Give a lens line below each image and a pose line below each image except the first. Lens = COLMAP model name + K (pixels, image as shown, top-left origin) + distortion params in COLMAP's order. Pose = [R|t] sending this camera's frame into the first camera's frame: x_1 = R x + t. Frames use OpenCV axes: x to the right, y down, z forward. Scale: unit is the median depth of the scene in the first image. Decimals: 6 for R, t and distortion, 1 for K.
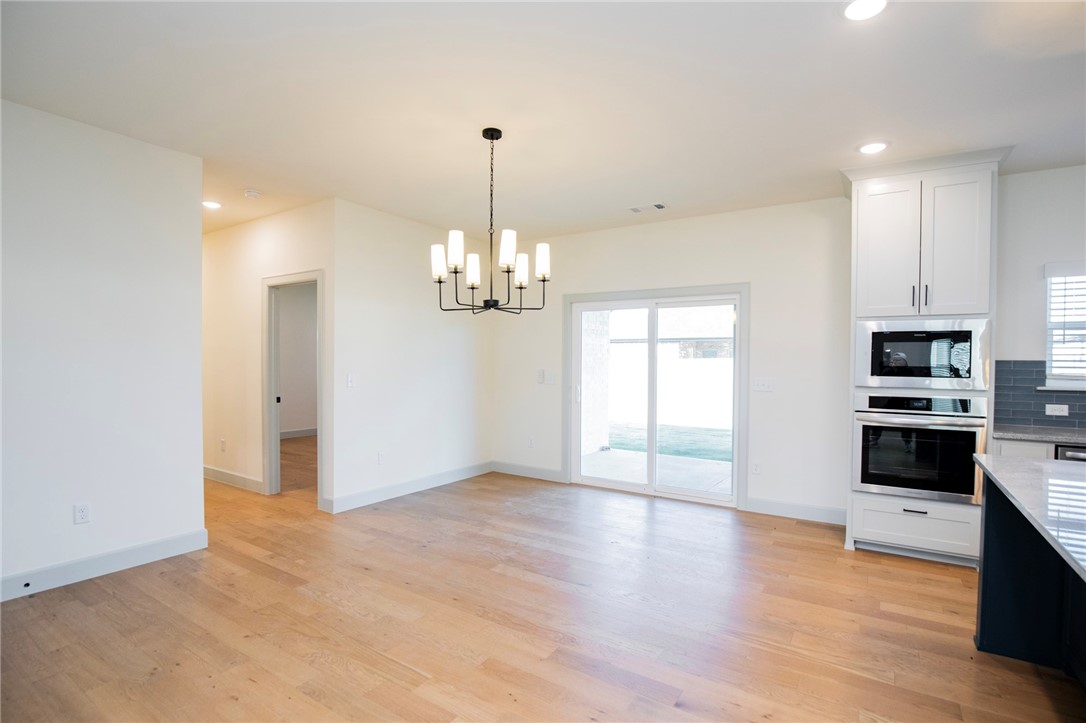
lens RADIAL K [[499.4, 0, 543.3], [0, 499.4, 364.5], [0, 0, 1]] dist [-0.004802, -0.000405]
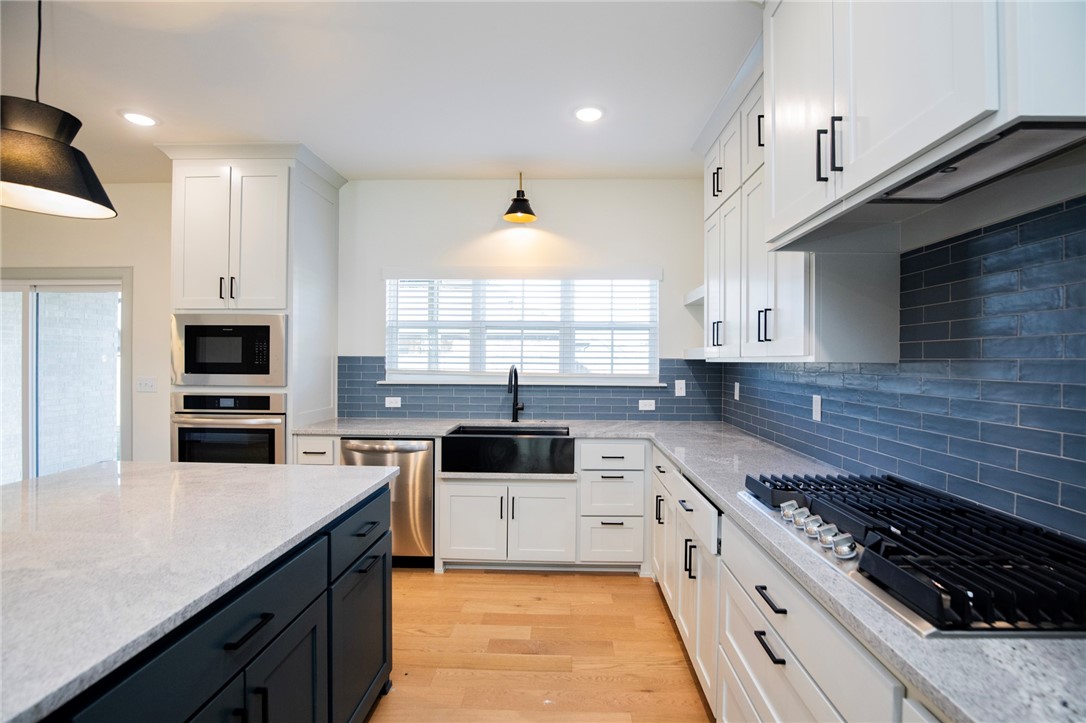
lens RADIAL K [[499.4, 0, 541.8], [0, 499.4, 357.6], [0, 0, 1]] dist [-0.004802, -0.000405]
pose [[0.884899, -0.002286, 0.465777, 0.811260], [0.008648, 0.999896, -0.011522, 0.009757], [-0.465702, 0.014224, 0.884827, -0.113040]]
